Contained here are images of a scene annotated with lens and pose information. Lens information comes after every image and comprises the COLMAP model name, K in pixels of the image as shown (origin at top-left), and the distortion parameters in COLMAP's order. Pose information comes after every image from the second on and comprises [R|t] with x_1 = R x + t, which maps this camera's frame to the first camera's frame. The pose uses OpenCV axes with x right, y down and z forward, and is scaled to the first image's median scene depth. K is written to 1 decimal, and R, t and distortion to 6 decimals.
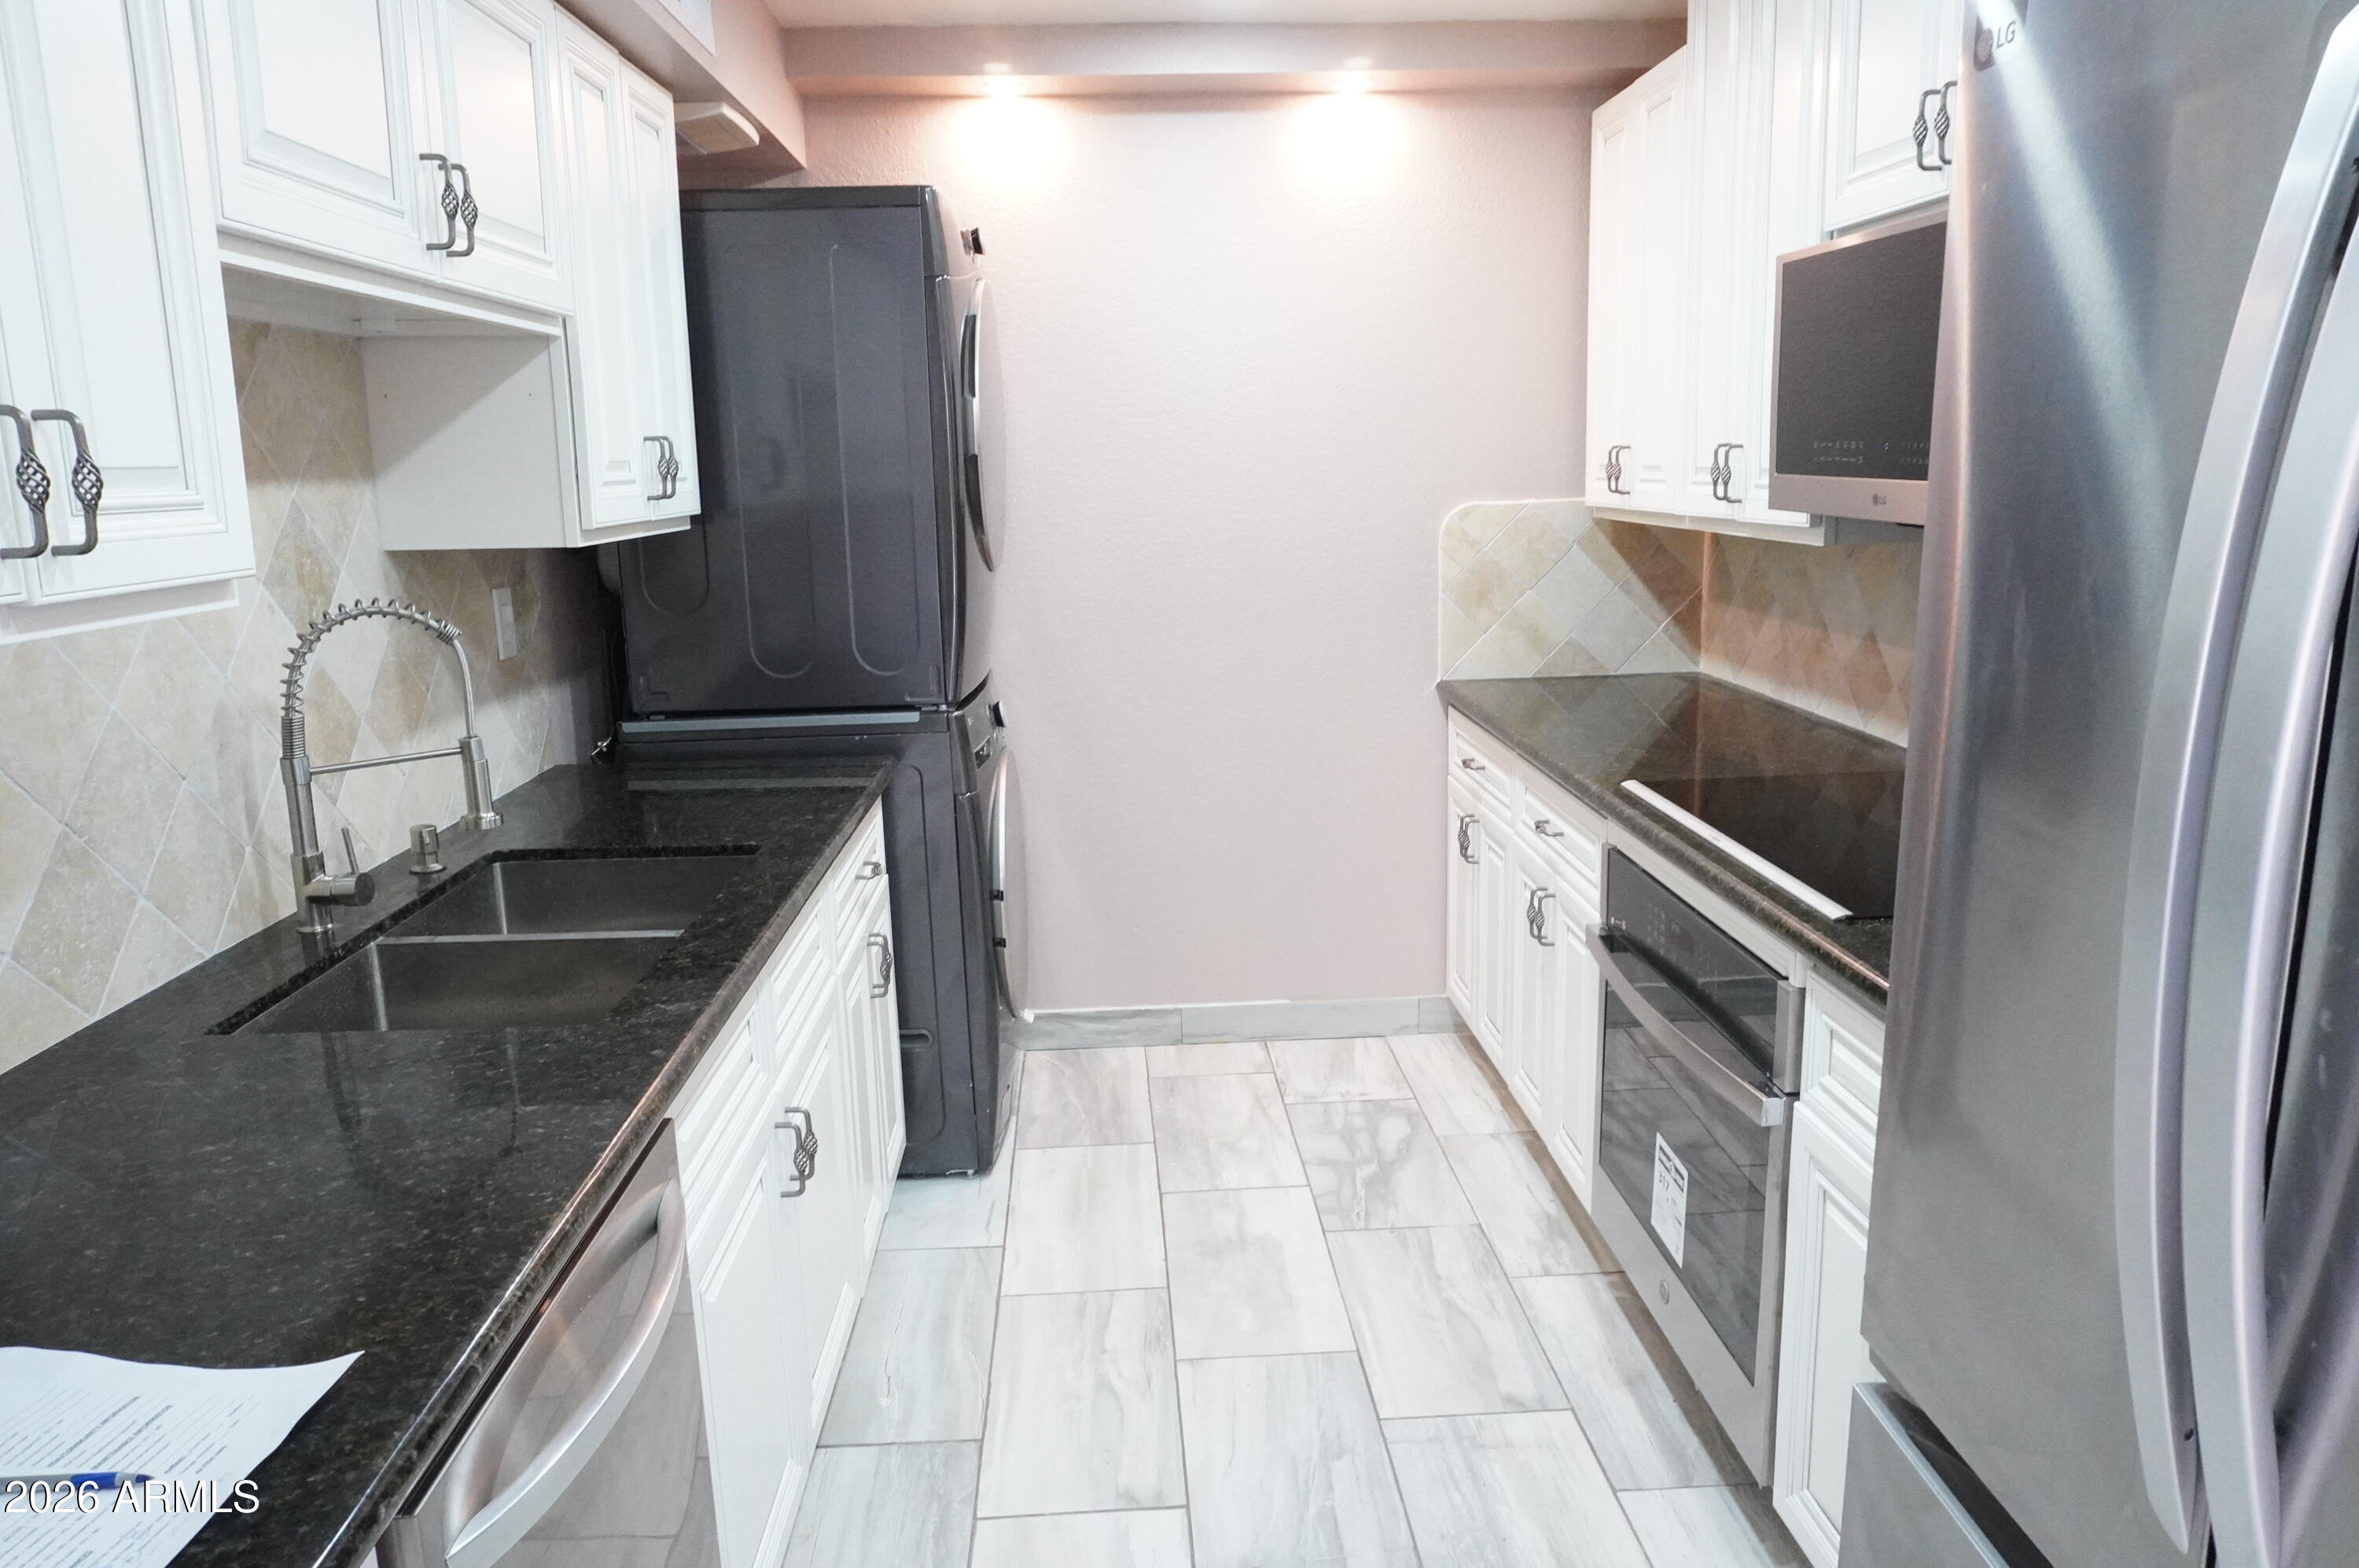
lens RADIAL K [[1595.5, 0, 1191.9], [0, 1595.5, 784.4], [0, 0, 1]] dist [-0.033117, 0.026540]
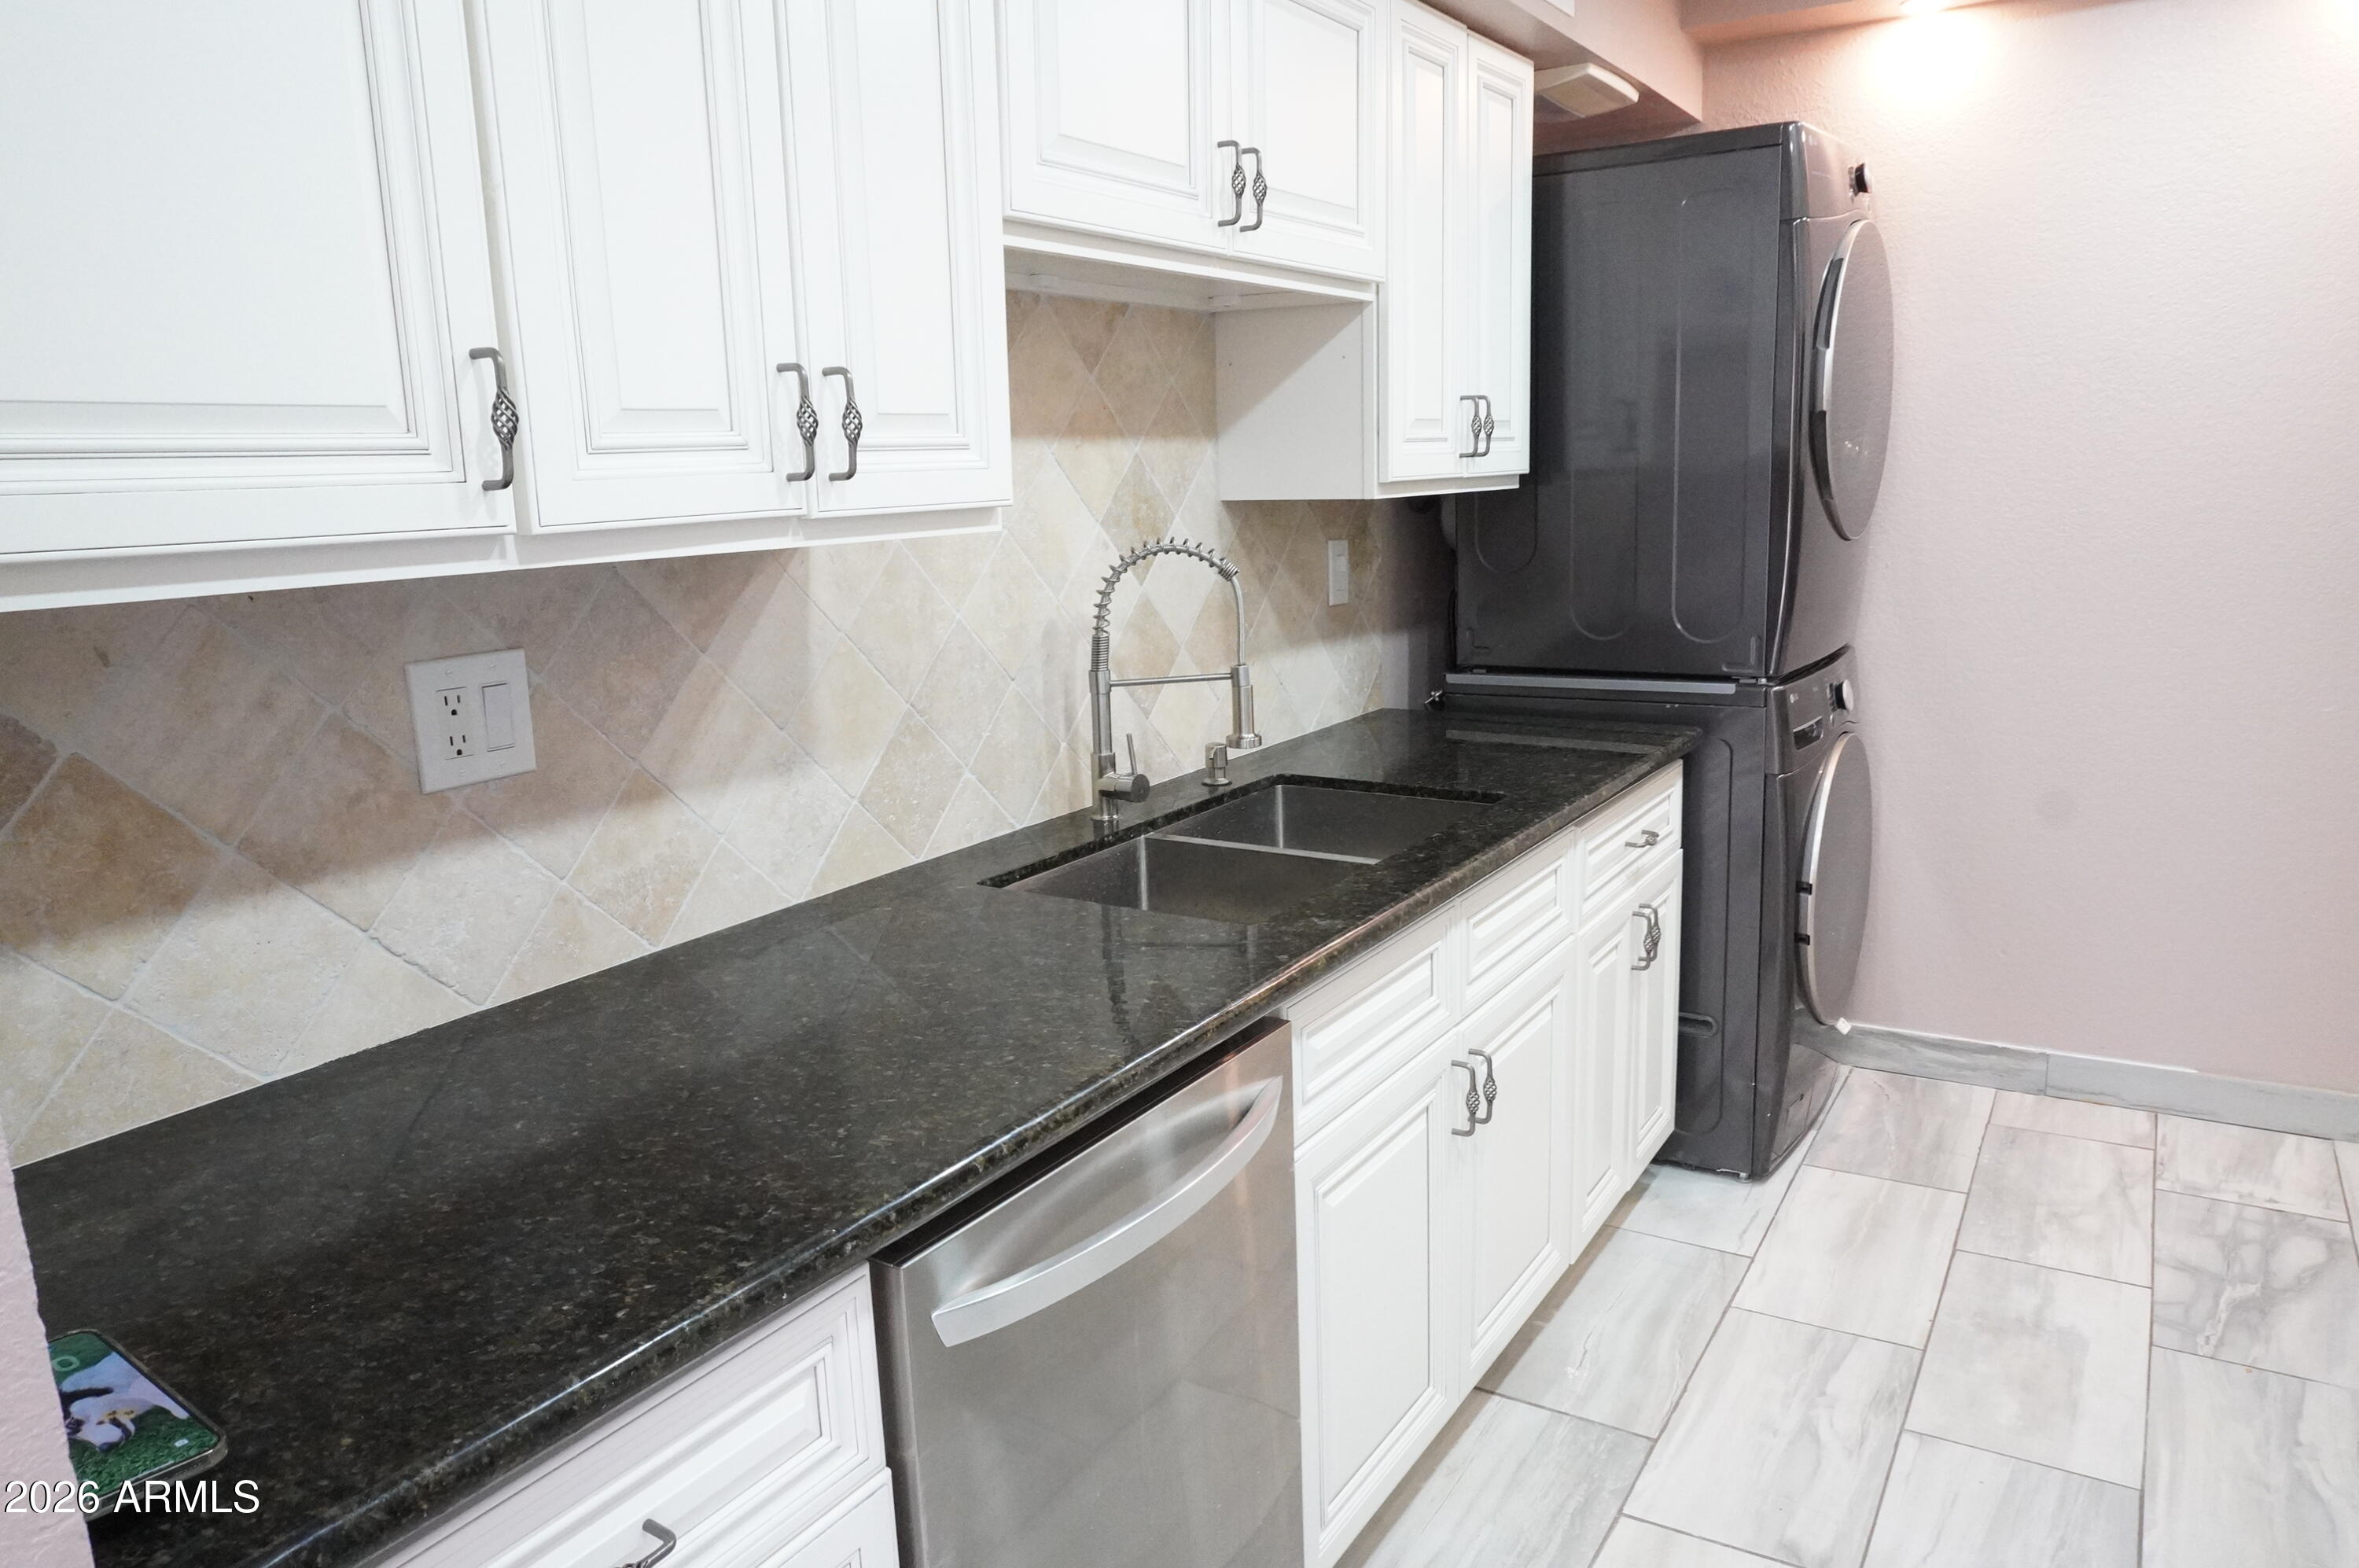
lens RADIAL K [[1595.5, 0, 1191.9], [0, 1595.5, 784.4], [0, 0, 1]] dist [-0.033117, 0.026540]
pose [[0.820812, 0.104736, -0.561514, 0.106811], [-0.098499, 0.994273, 0.041472, 0.007250], [0.562641, 0.021268, 0.826428, 0.037558]]
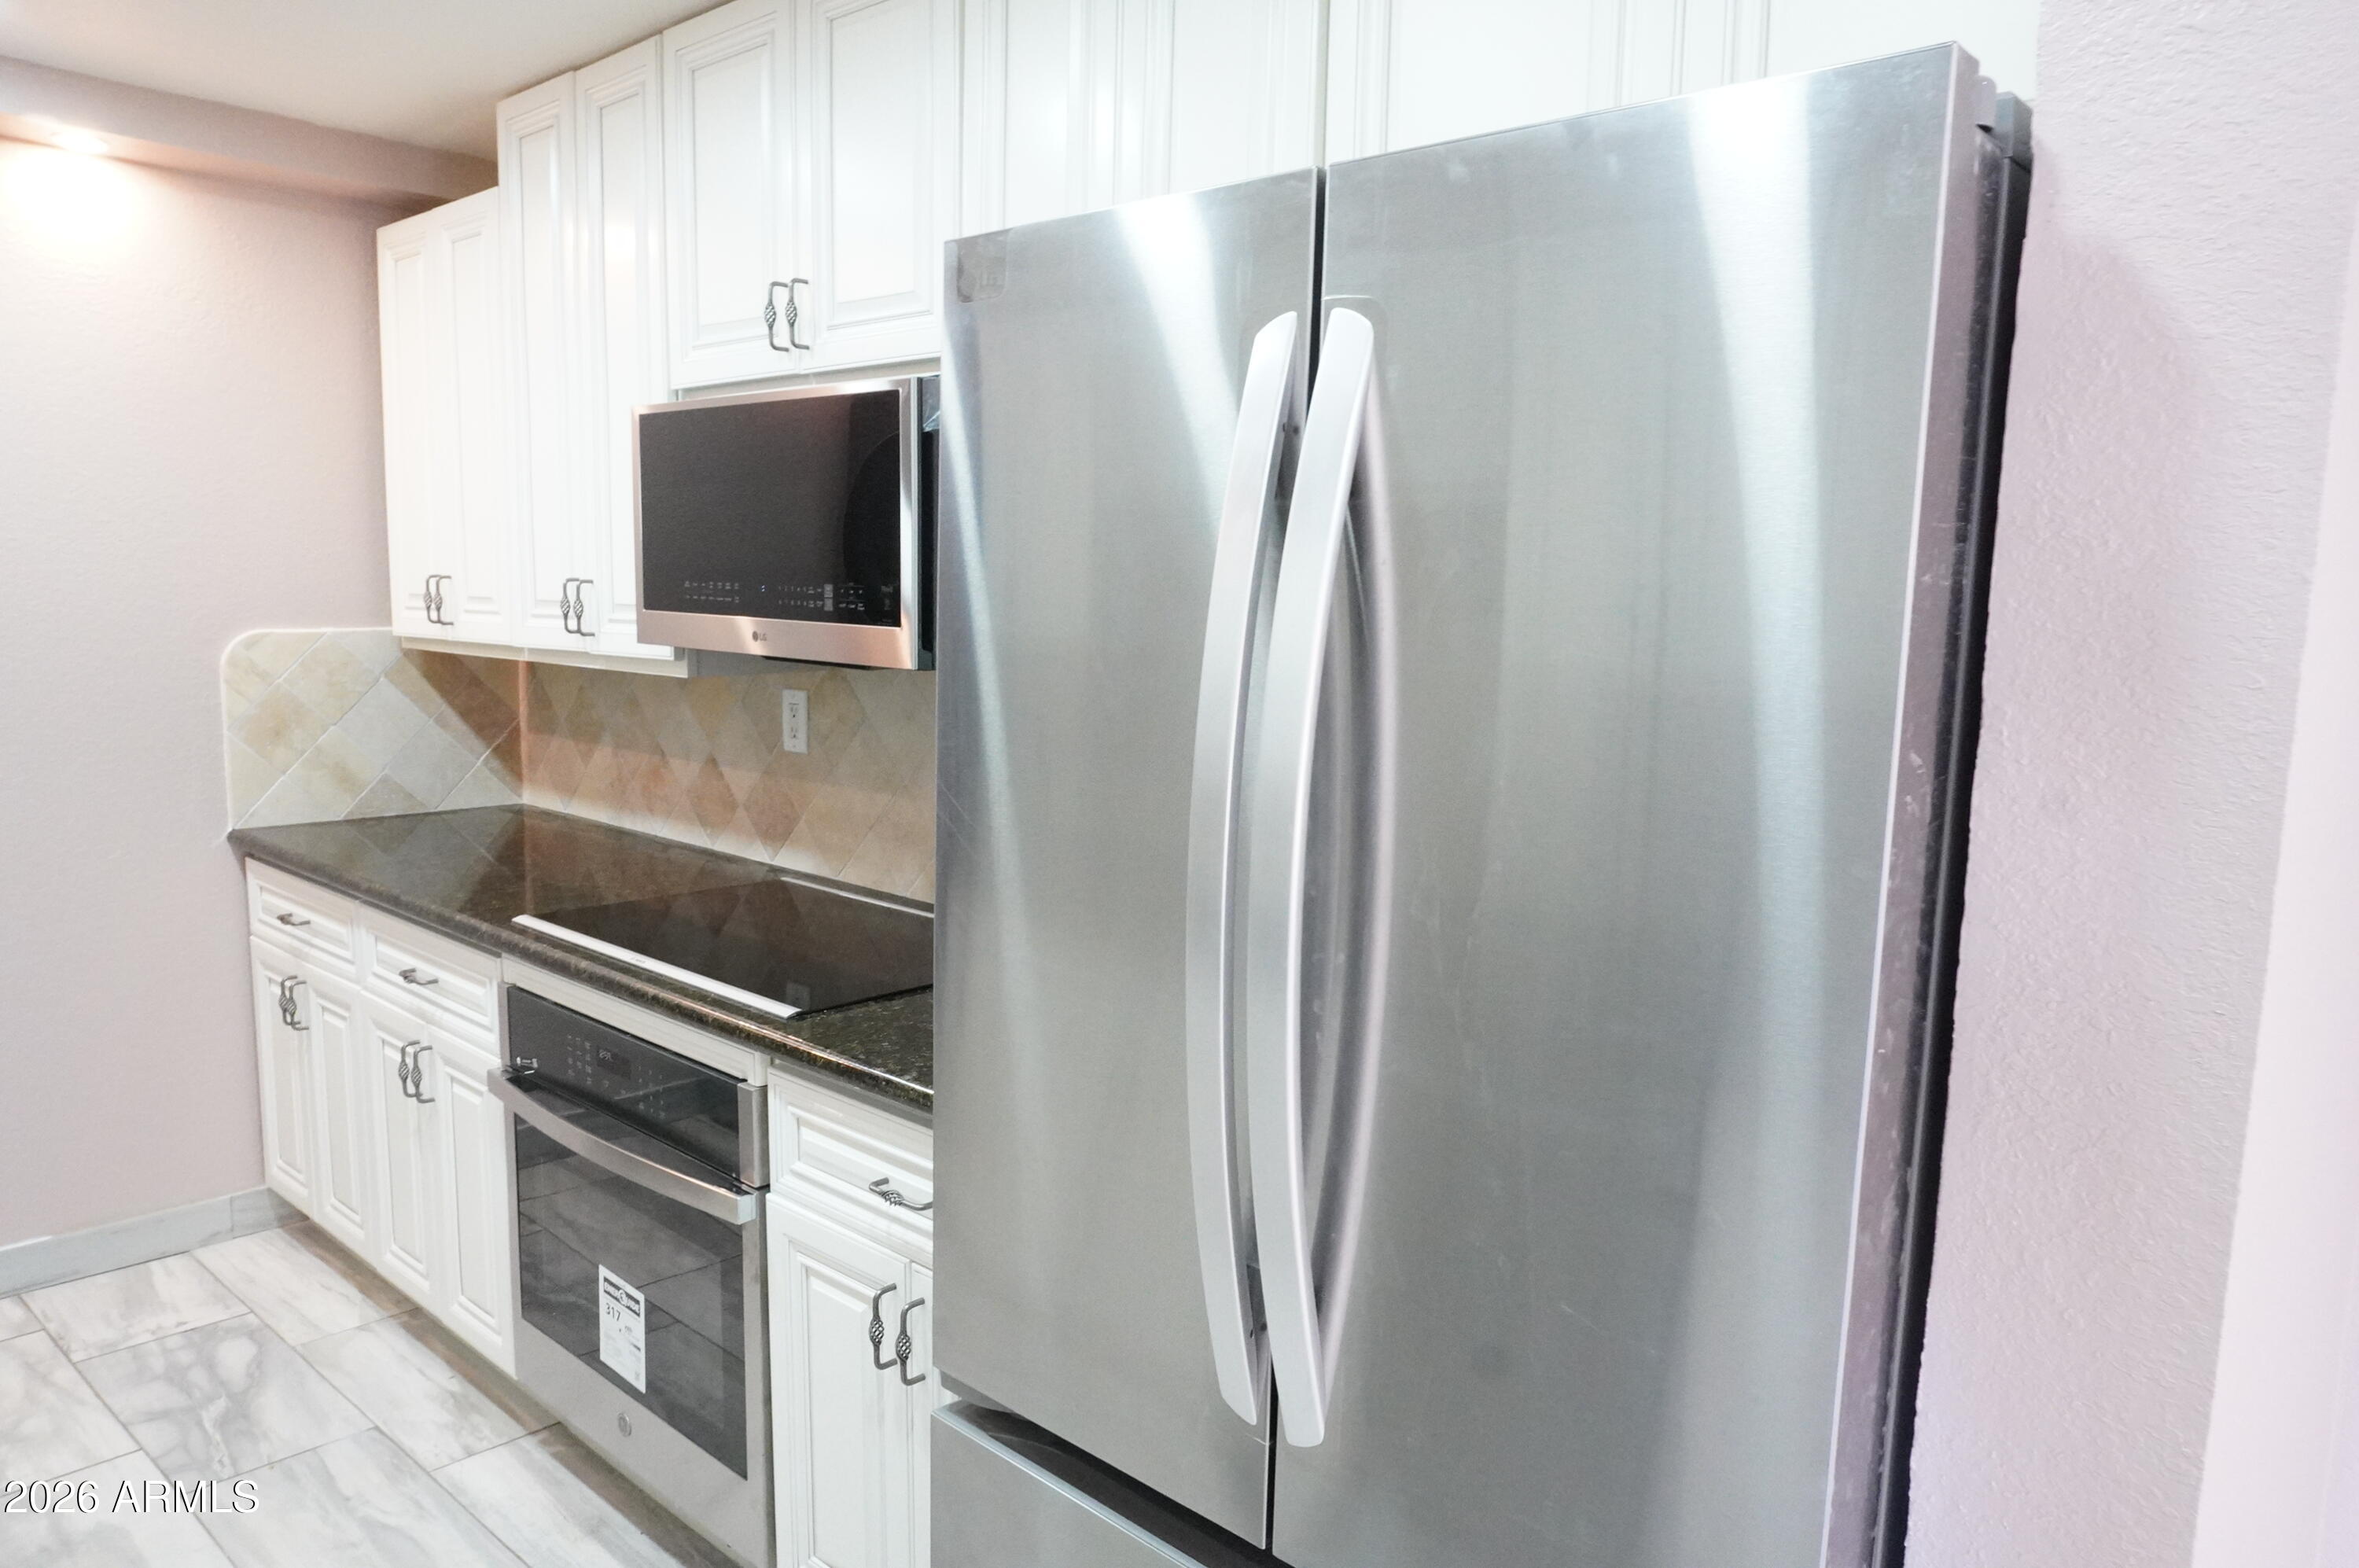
lens RADIAL K [[1595.5, 0, 1191.9], [0, 1595.5, 784.4], [0, 0, 1]] dist [-0.033117, 0.026540]
pose [[0.713445, -0.047122, 0.699125, -0.101620], [0.103285, 0.993910, -0.038411, -0.002295], [-0.693057, 0.099613, 0.713967, 0.006980]]
